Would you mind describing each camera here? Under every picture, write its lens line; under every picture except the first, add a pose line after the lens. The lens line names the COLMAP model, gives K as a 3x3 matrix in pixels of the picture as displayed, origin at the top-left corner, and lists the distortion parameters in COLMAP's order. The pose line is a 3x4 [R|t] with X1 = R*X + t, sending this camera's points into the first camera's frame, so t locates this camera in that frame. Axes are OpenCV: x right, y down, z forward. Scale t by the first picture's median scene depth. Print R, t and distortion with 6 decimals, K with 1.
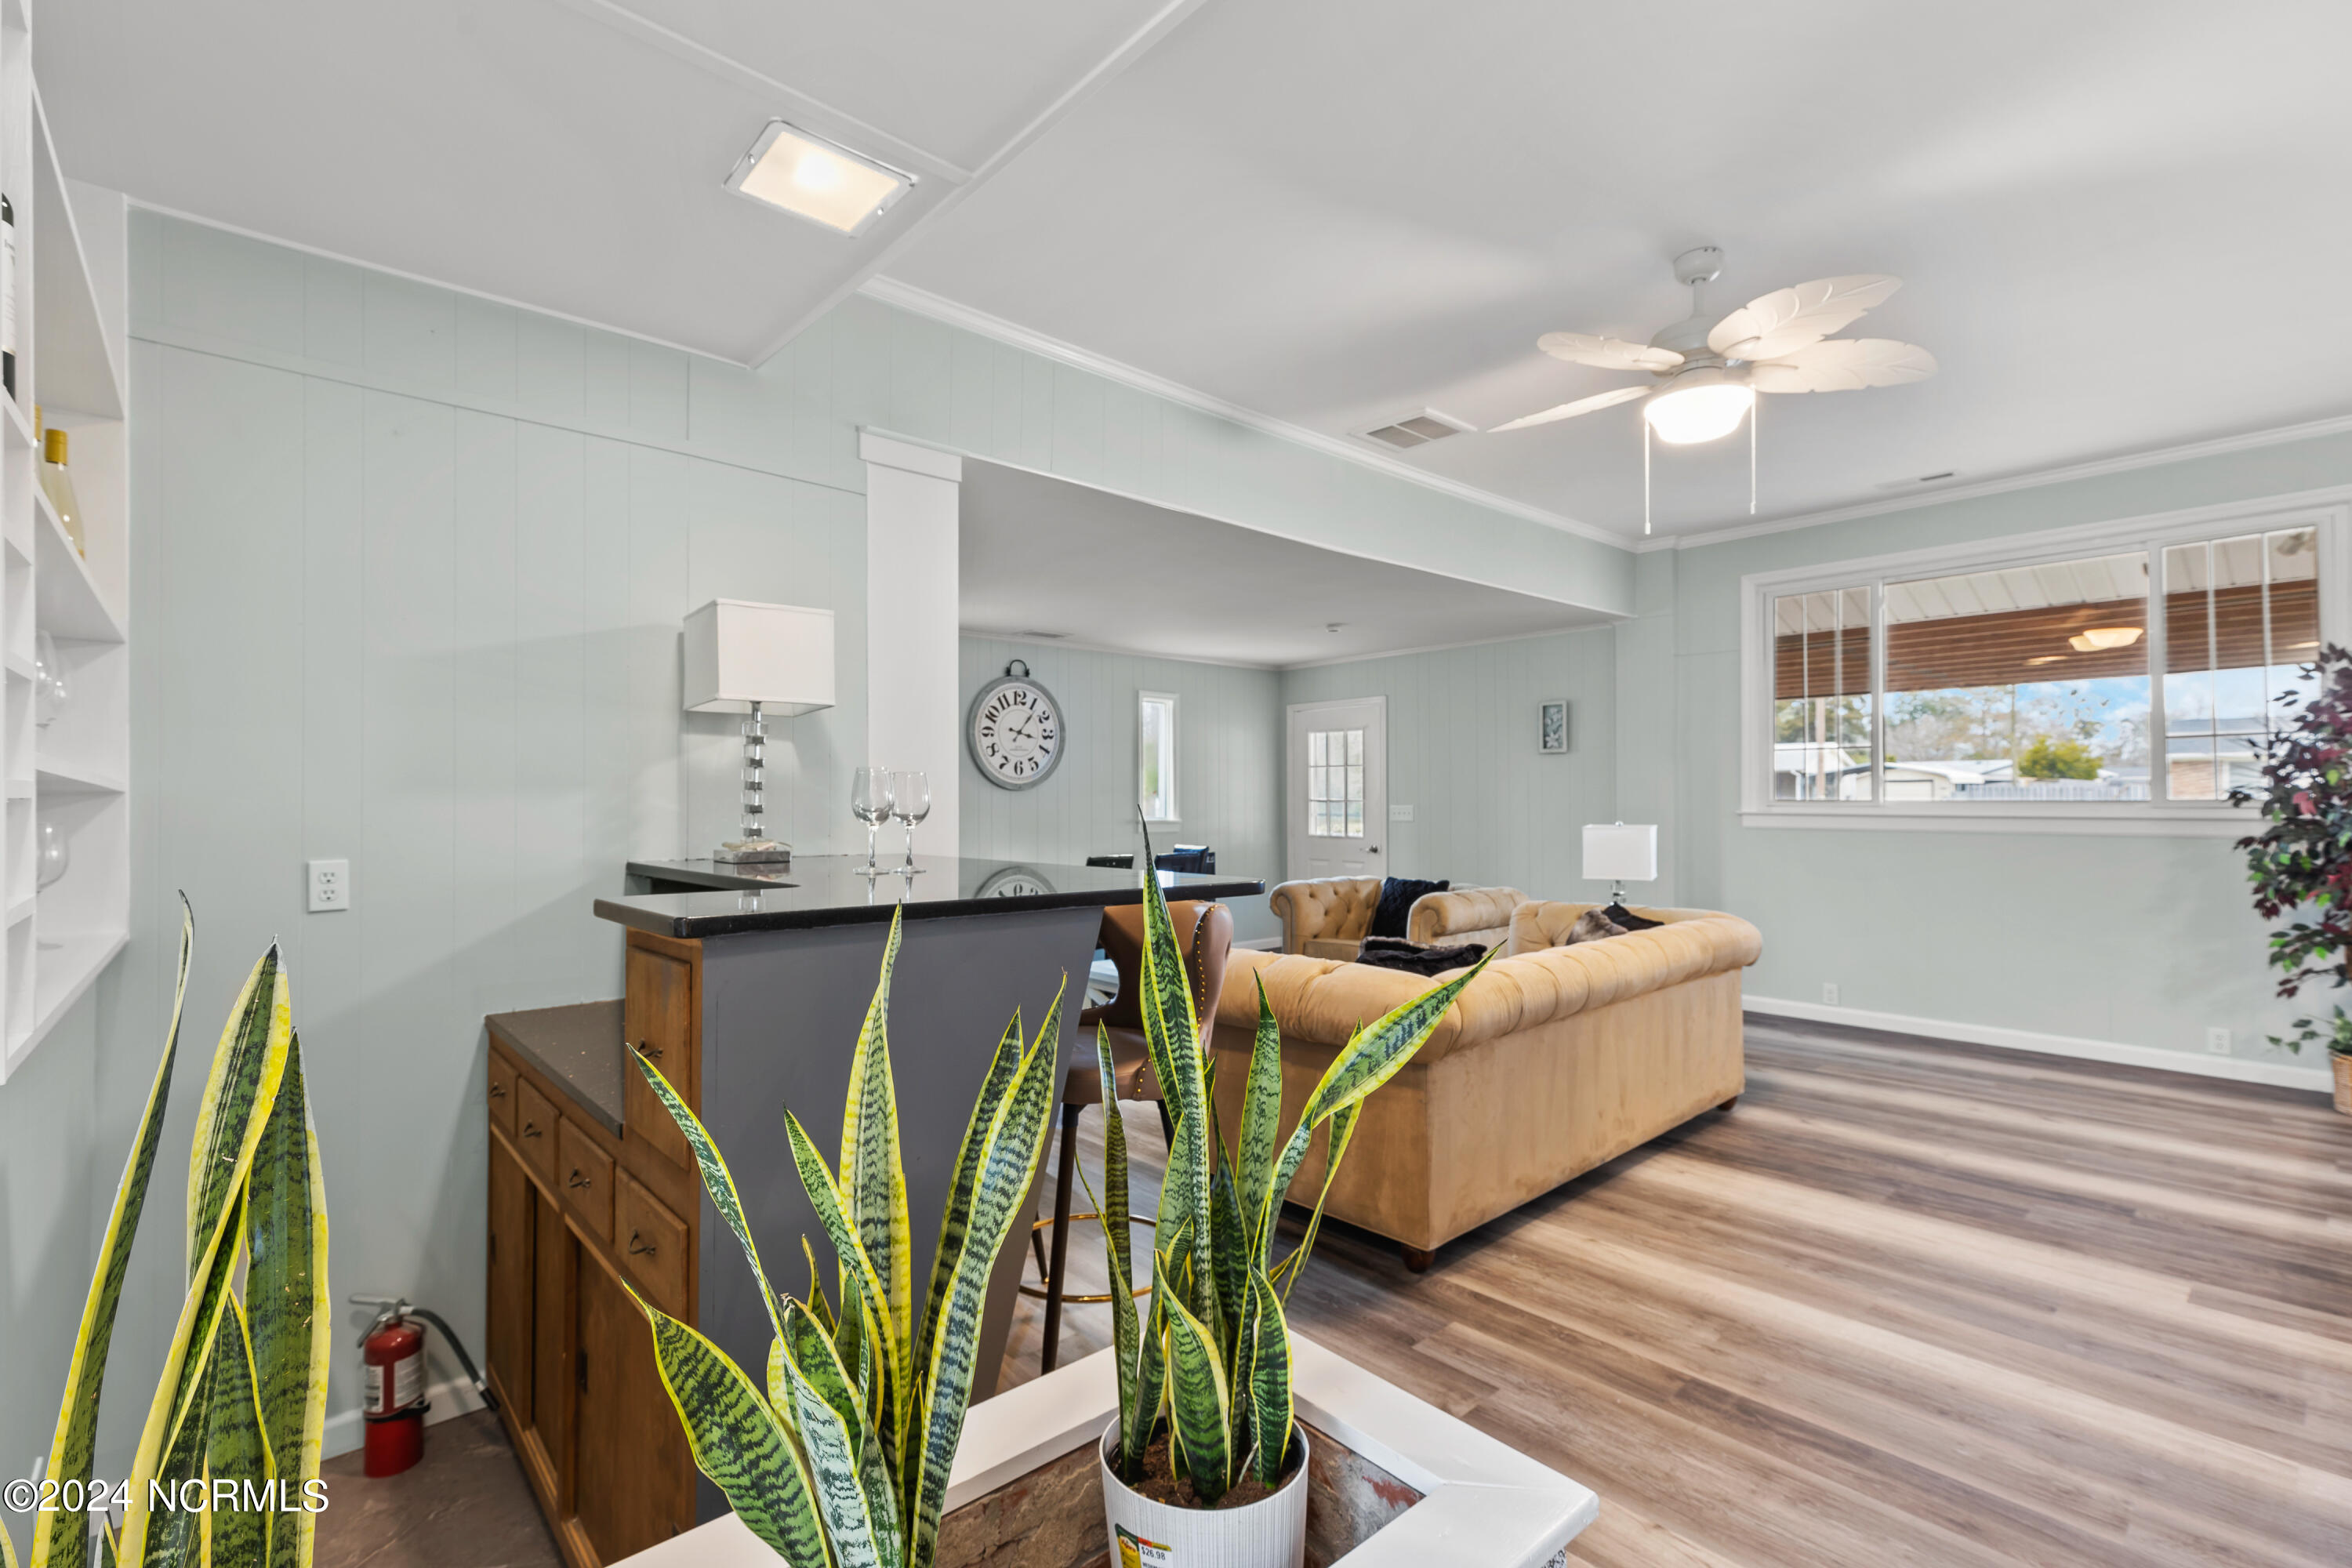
lens RADIAL K [[1067.8, 0, 1156.3], [0, 1067.8, 784.8], [0, 0, 1]] dist [0.013195, 0.000764]
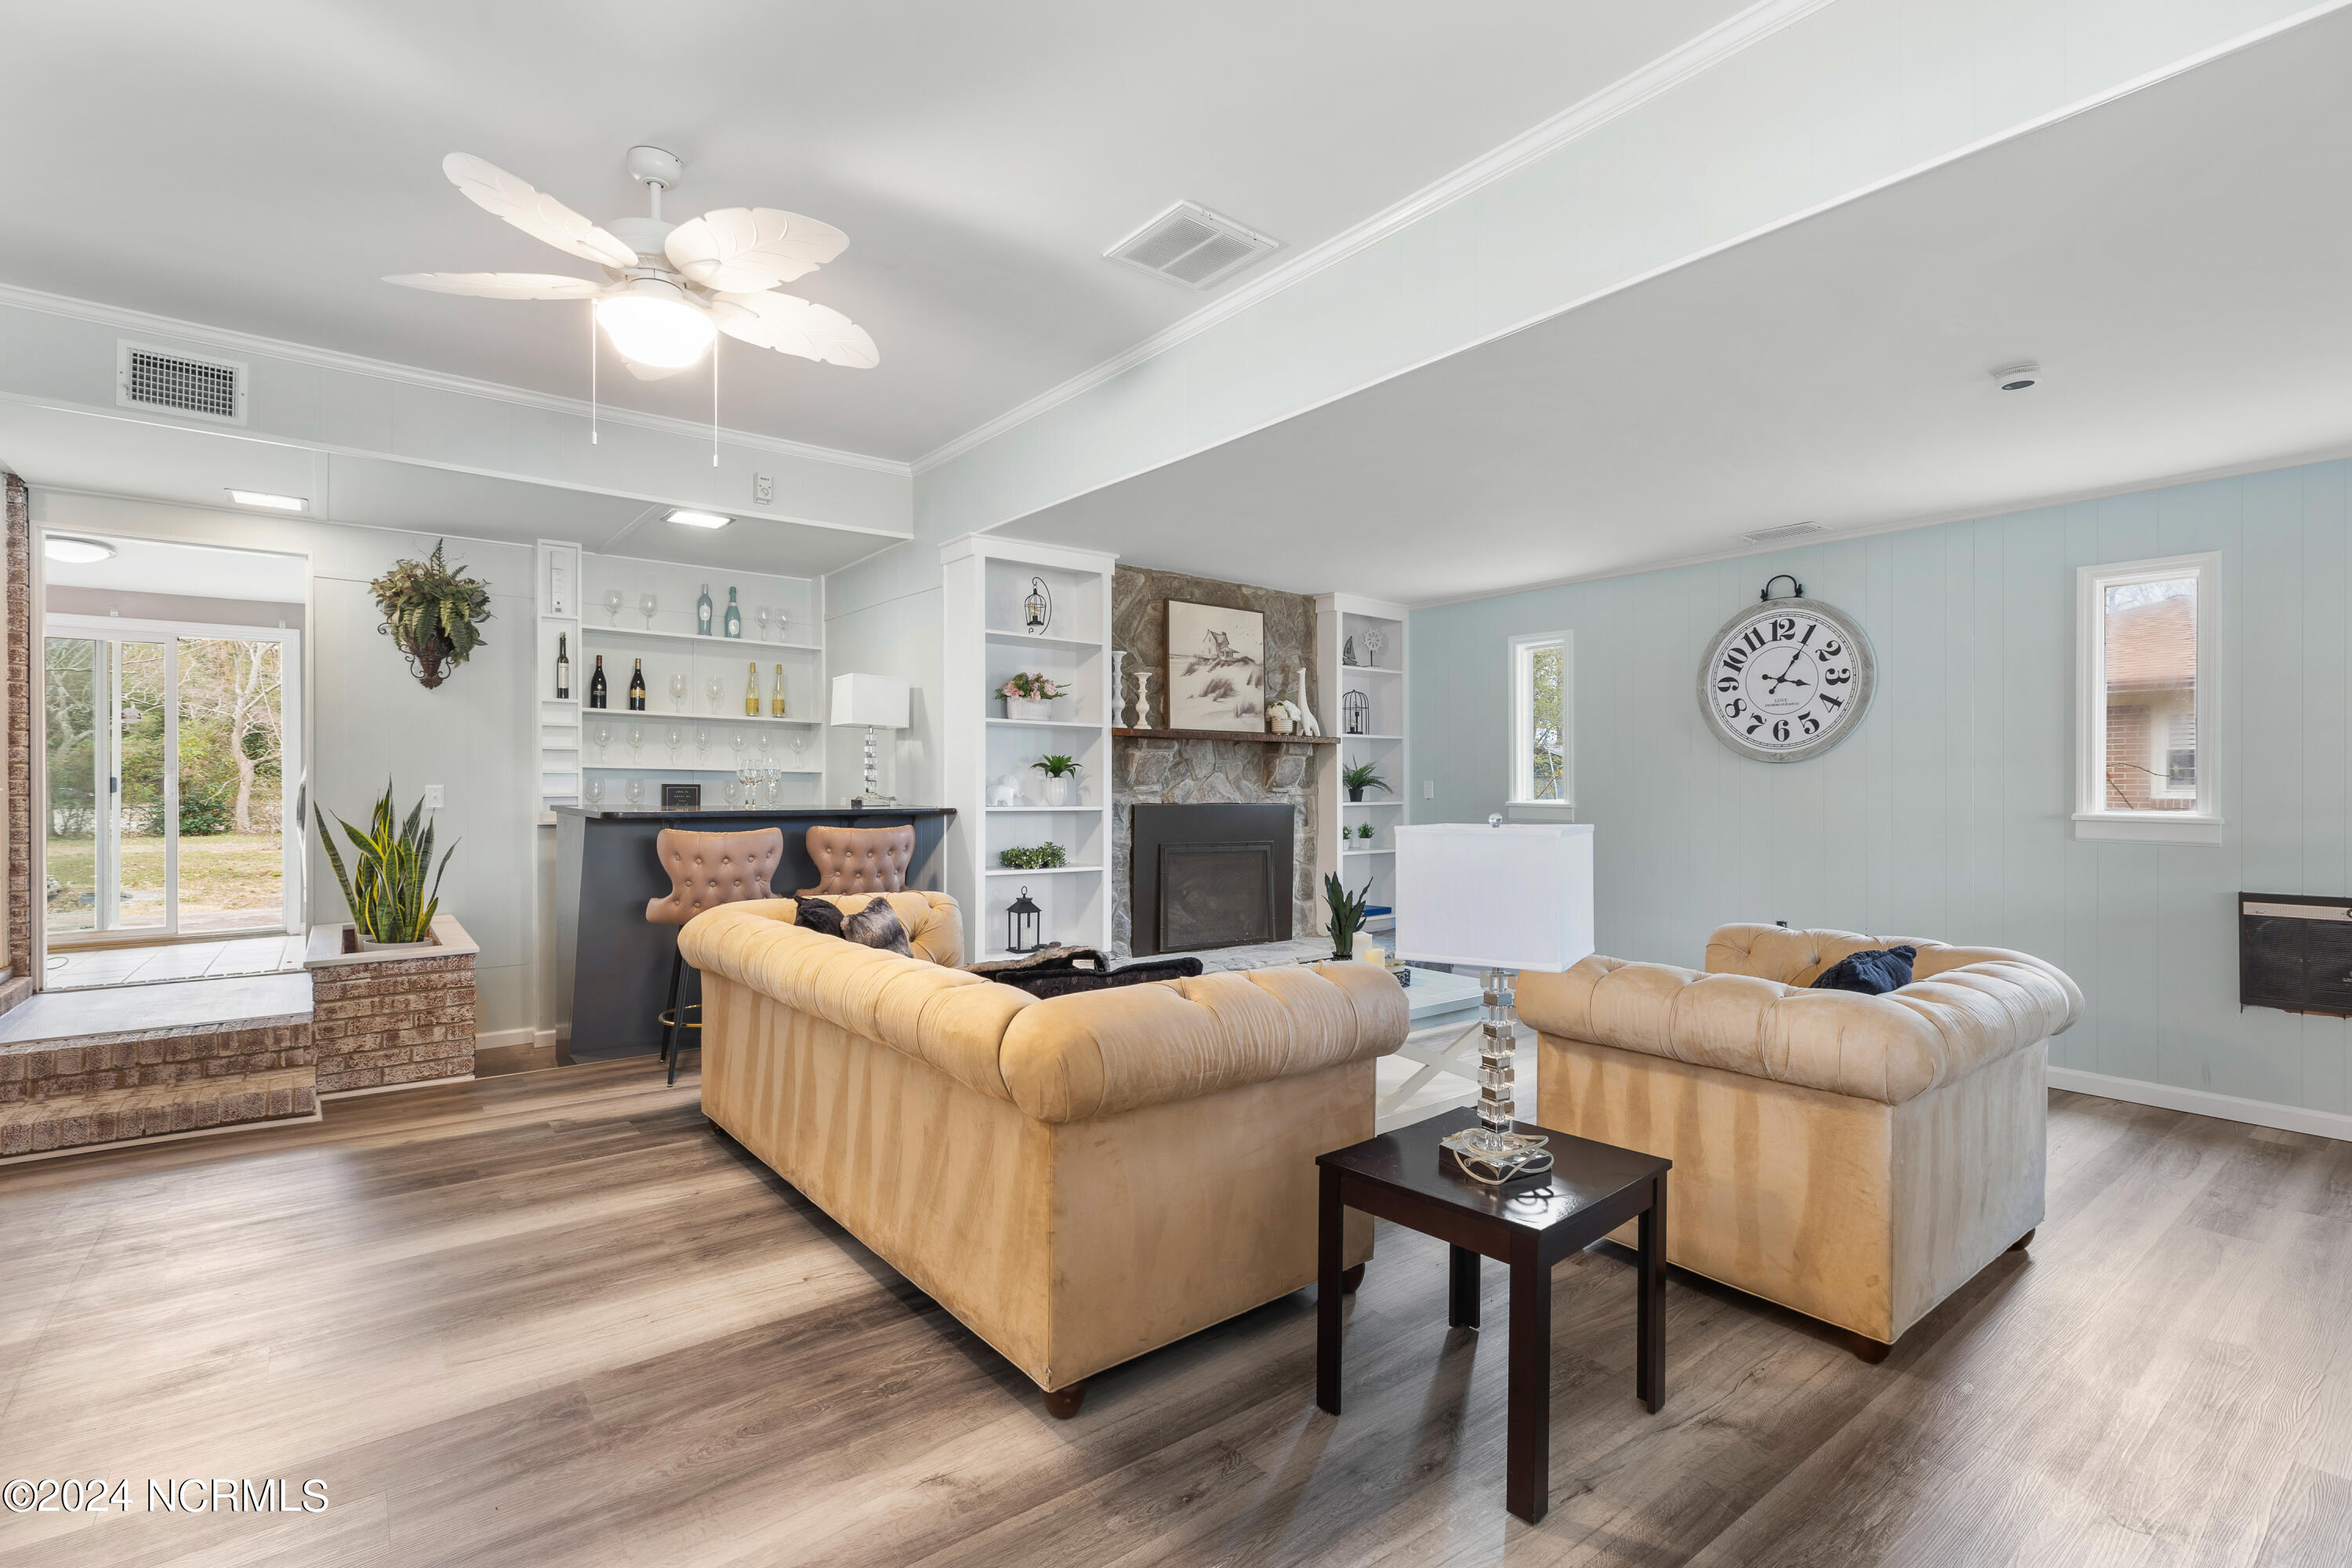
lens RADIAL K [[1067.8, 0, 1153.3], [0, 1067.8, 787.3], [0, 0, 1]] dist [0.013195, 0.000764]
pose [[-0.068060, 0.007300, -0.997655, 0.925688], [0.010670, 0.999921, 0.006589, 0.018550], [0.997624, -0.010196, -0.068132, 0.994969]]
